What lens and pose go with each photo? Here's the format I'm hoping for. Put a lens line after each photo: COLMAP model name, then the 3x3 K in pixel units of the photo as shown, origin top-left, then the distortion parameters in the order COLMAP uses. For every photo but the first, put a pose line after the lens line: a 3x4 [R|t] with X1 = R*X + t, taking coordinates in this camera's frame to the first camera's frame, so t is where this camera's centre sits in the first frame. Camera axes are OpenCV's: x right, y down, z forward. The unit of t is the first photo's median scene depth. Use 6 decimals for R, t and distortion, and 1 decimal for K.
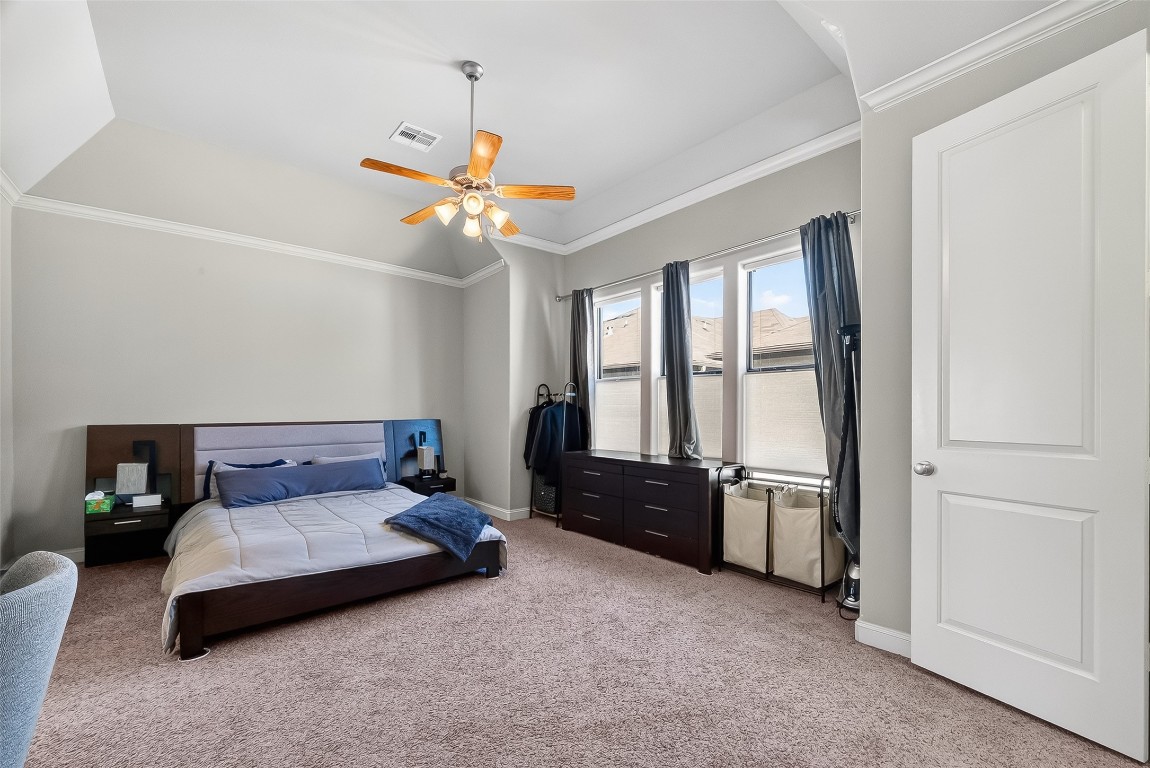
lens RADIAL K [[463.3, 0, 601.8], [0, 463.3, 412.0], [0, 0, 1]] dist [-0.001944, -0.001894]
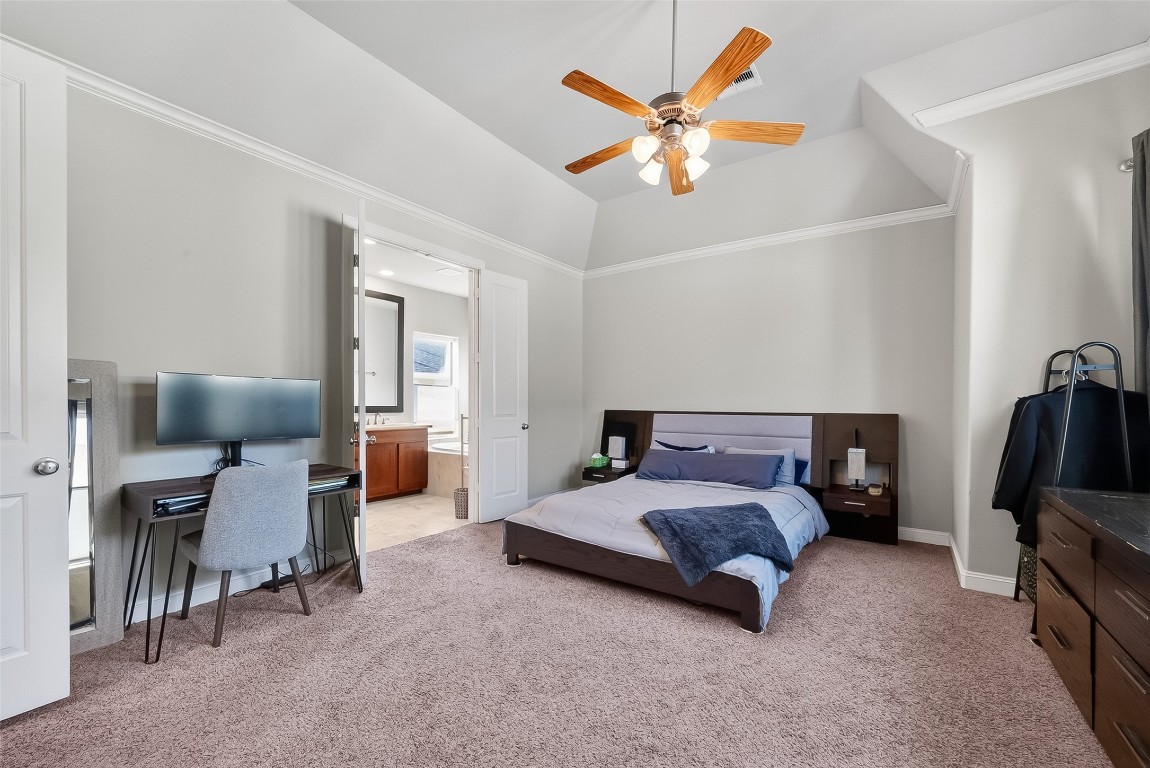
lens RADIAL K [[463.3, 0, 534.2], [0, 463.3, 405.1], [0, 0, 1]] dist [-0.001944, -0.001894]
pose [[0.203670, 0.010310, -0.978985, 0.318564], [-0.009193, 0.999921, 0.008618, 0.001348], [0.978996, 0.007244, 0.203749, 0.409532]]
